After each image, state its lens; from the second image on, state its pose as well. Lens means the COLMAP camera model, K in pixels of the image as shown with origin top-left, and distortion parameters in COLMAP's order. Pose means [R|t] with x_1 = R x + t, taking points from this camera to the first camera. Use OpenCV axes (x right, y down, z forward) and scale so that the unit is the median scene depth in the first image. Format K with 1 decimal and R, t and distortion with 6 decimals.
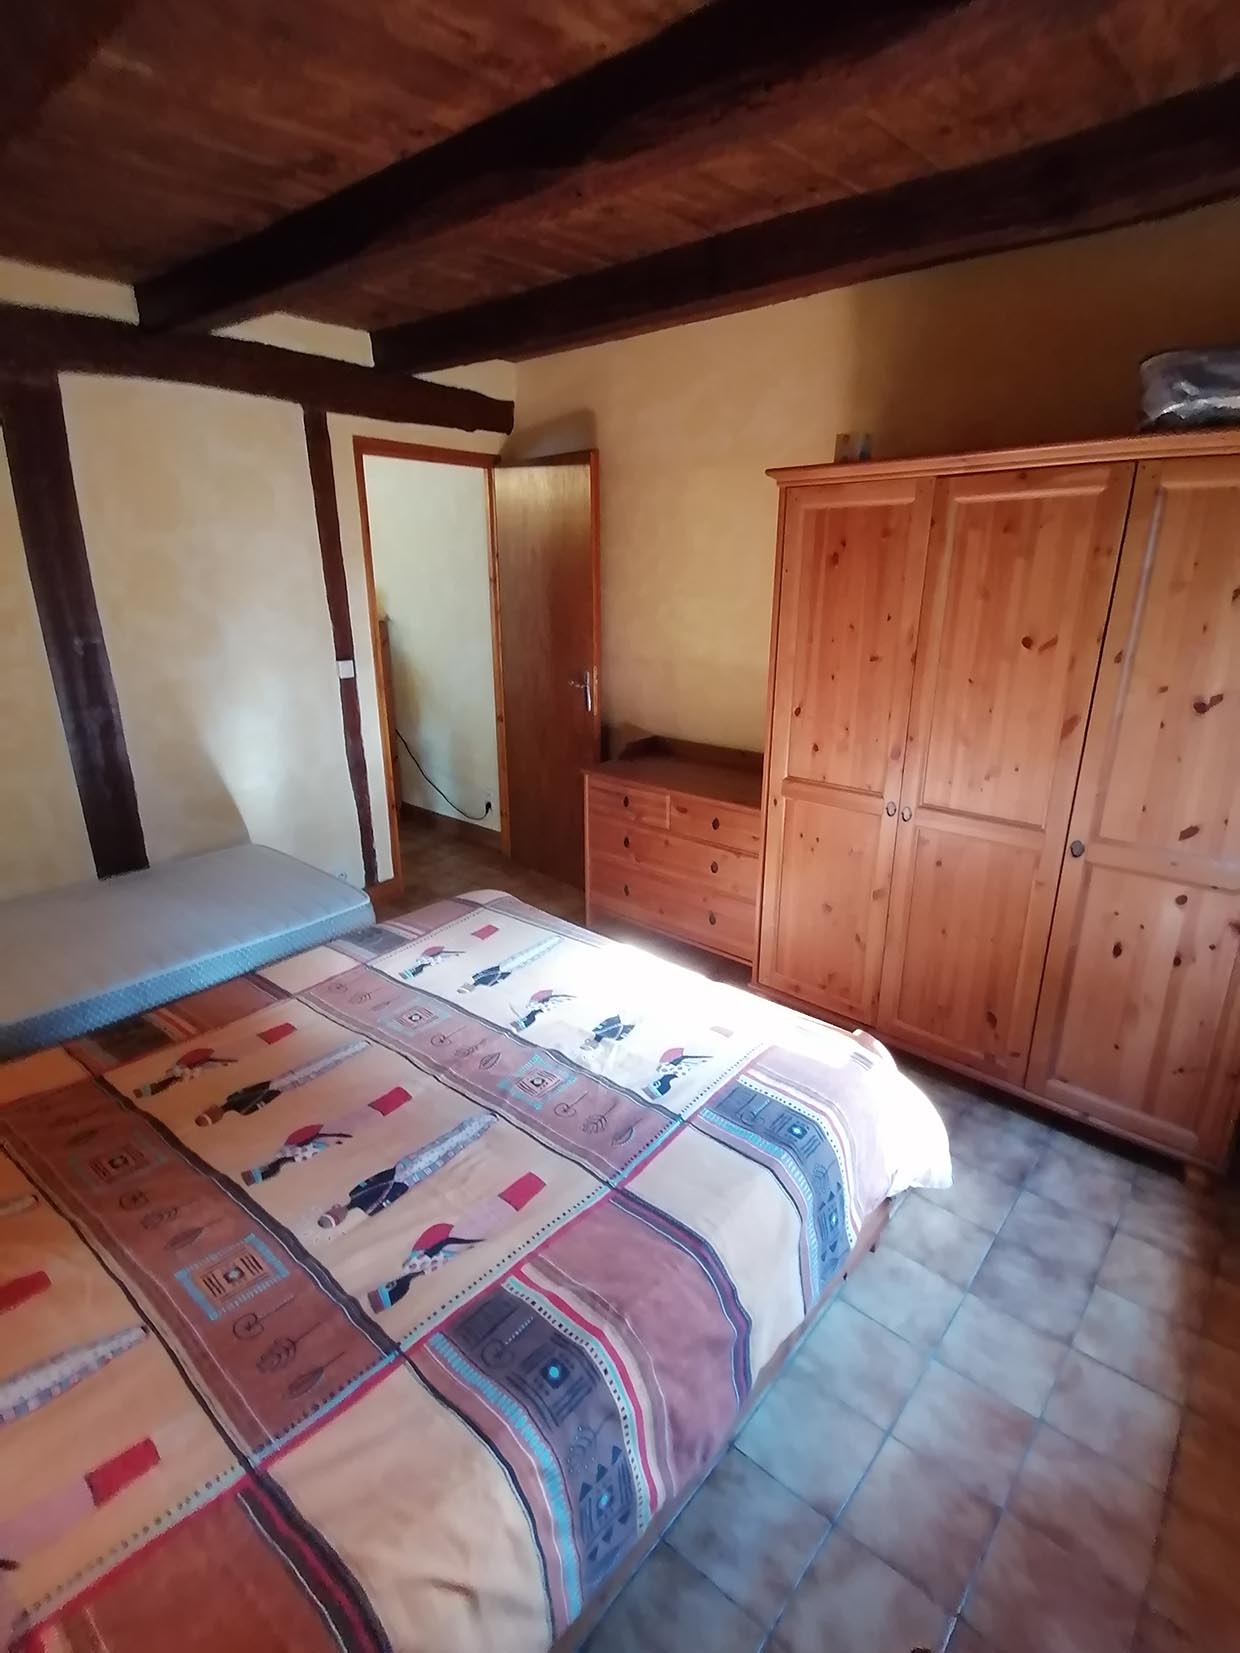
lens RADIAL K [[802.5, 0, 612.3], [0, 802.5, 835.8], [0, 0, 1]] dist [0.023472, -0.017860]
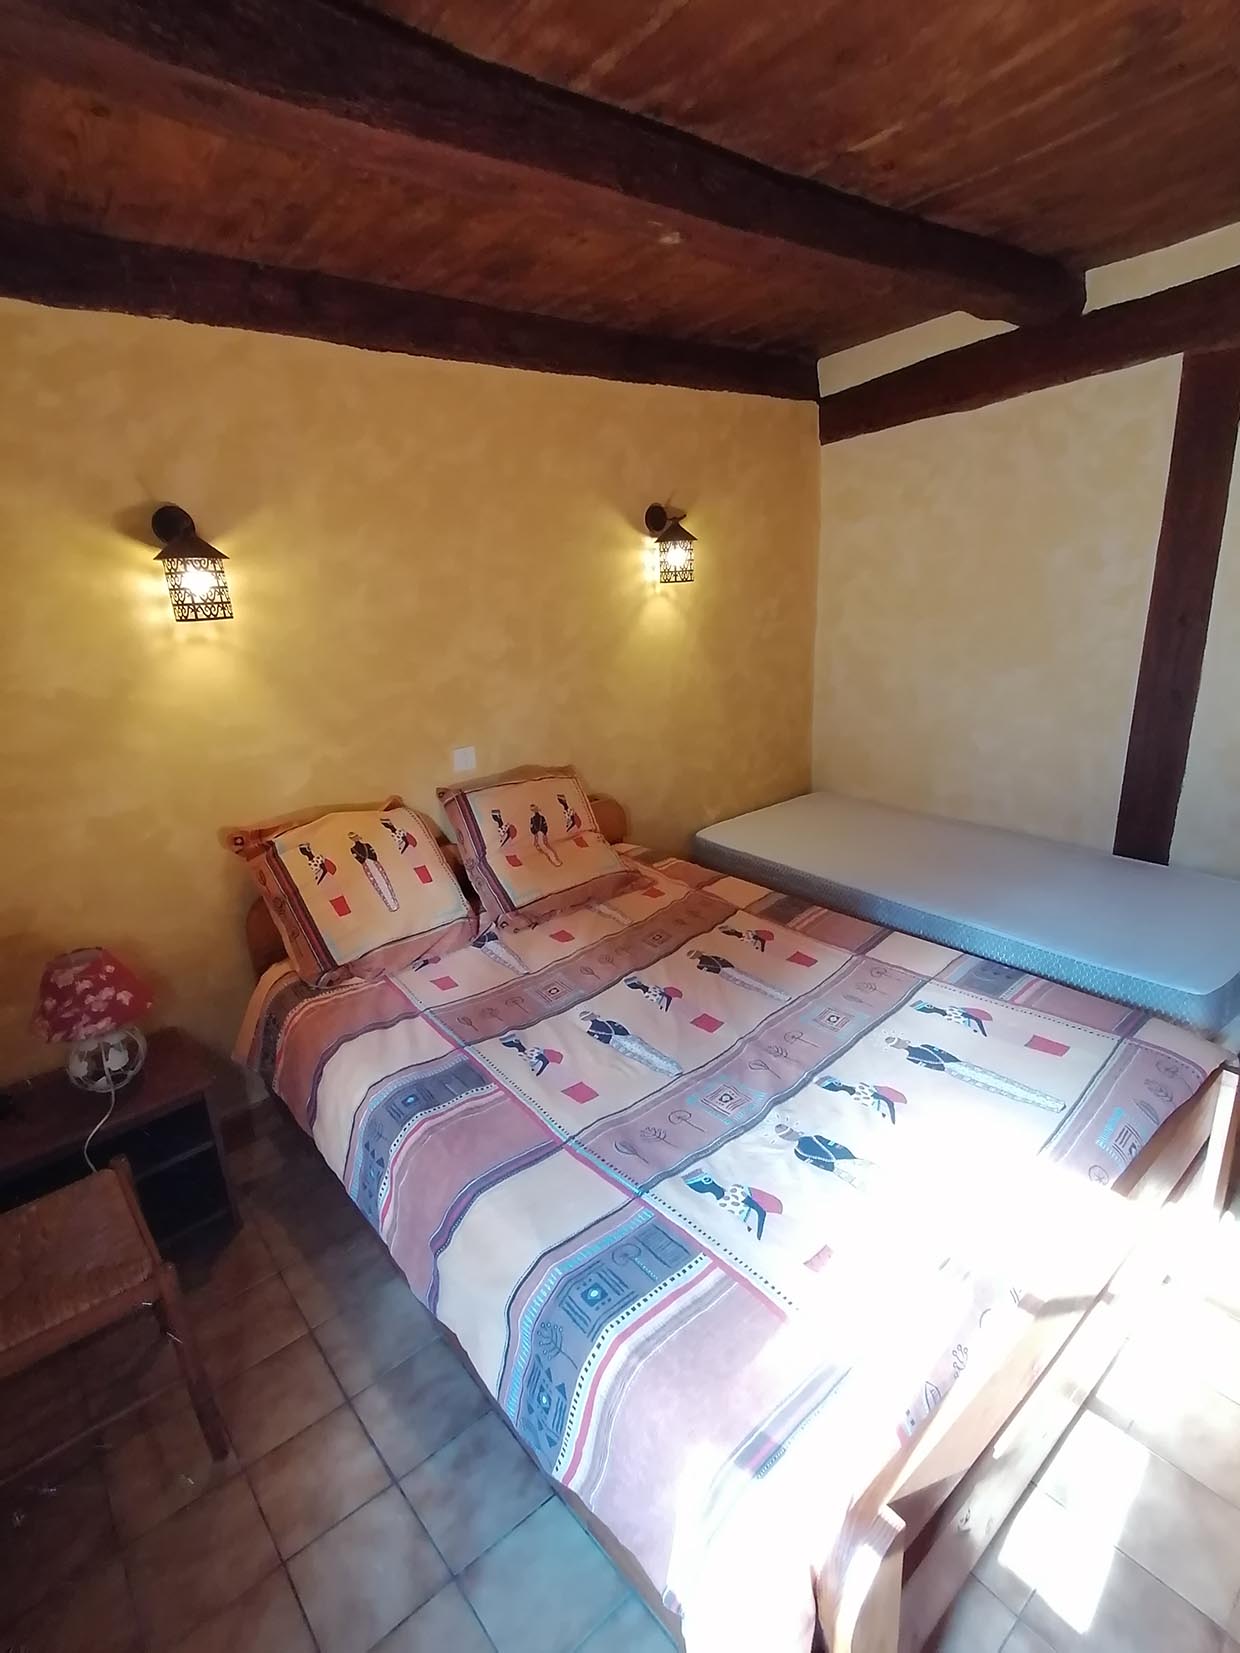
lens RADIAL K [[802.5, 0, 612.3], [0, 802.5, 835.8], [0, 0, 1]] dist [0.023472, -0.017860]
pose [[-0.163250, 0.318354, -0.933809, 0.703653], [-0.265685, 0.897354, 0.352373, -0.271695], [0.950137, 0.305625, -0.061911, 0.798286]]
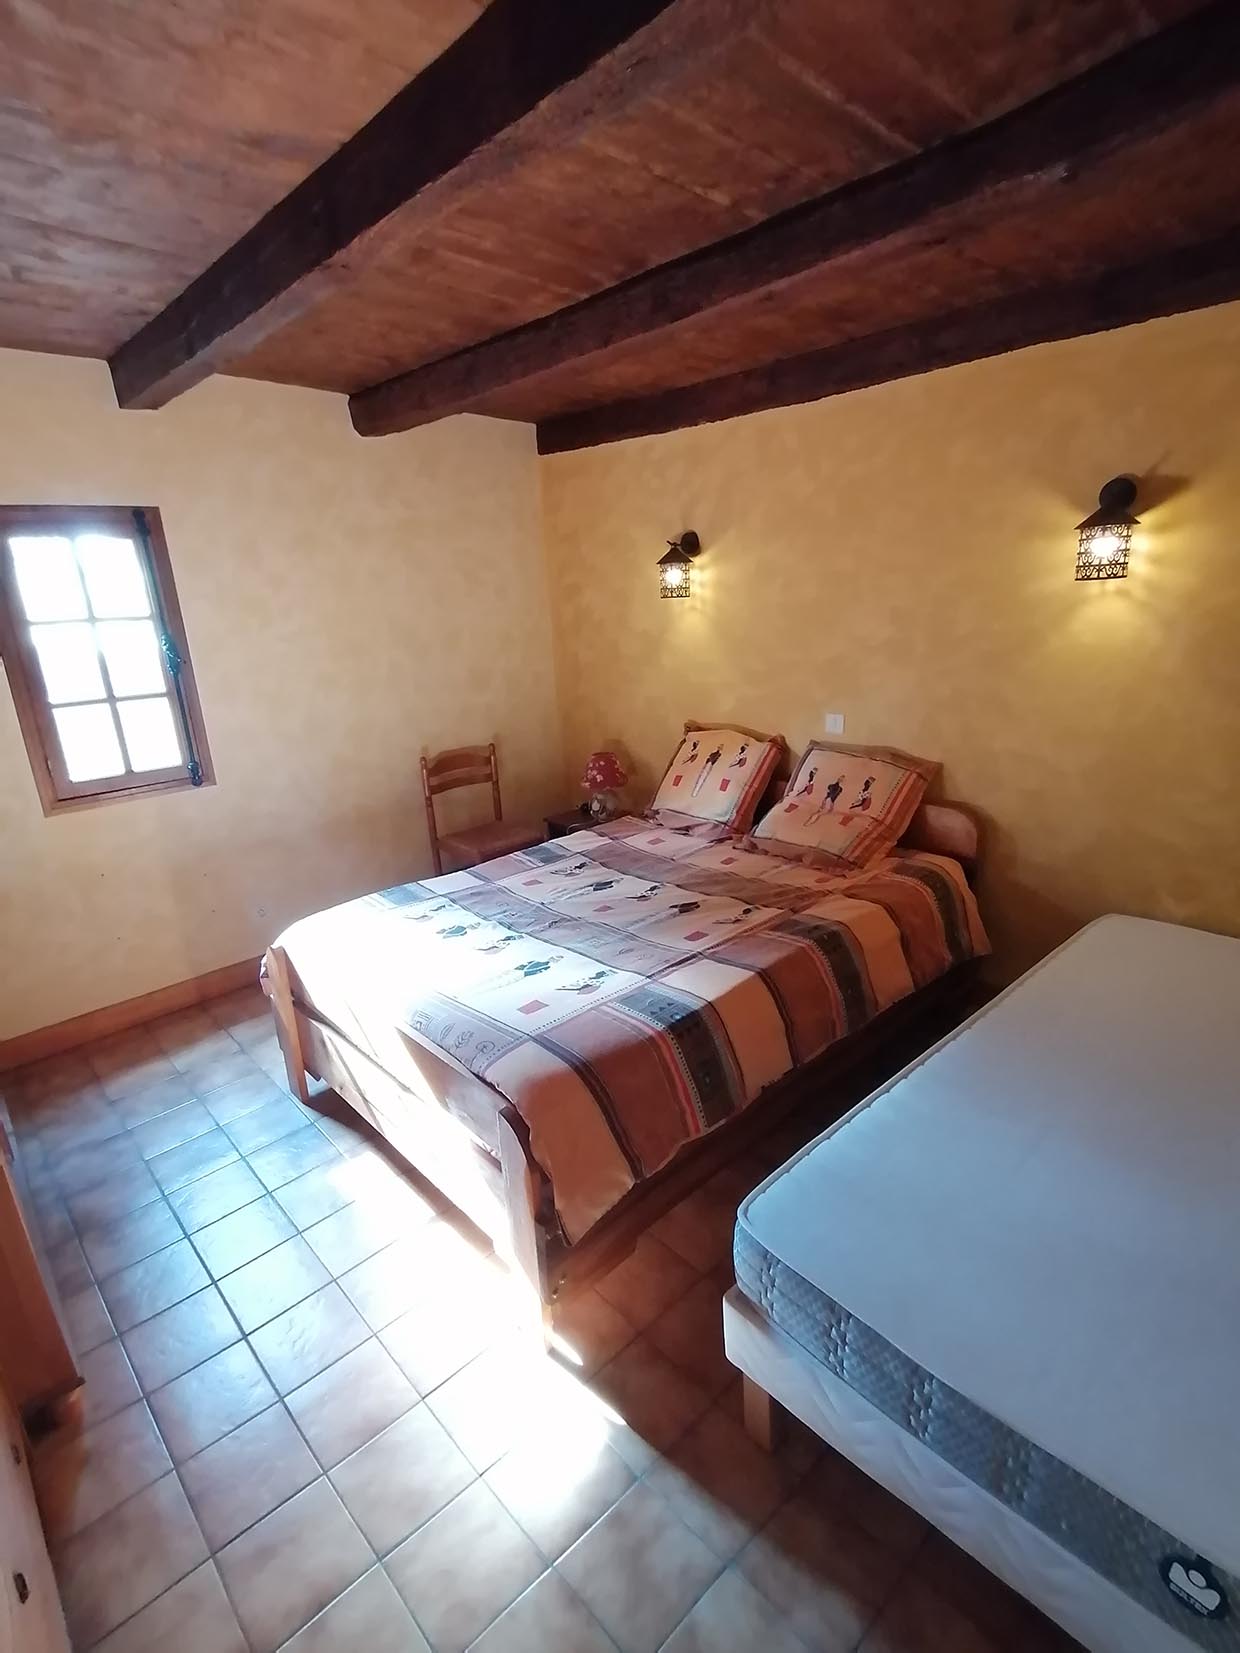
lens RADIAL K [[802.5, 0, 612.3], [0, 802.5, 835.8], [0, 0, 1]] dist [0.023472, -0.017860]
pose [[-0.991902, 0.017663, 0.125770, -0.473712], [0.089221, 0.801667, 0.591075, -0.723153], [-0.090386, 0.597510, -0.796751, 2.081554]]
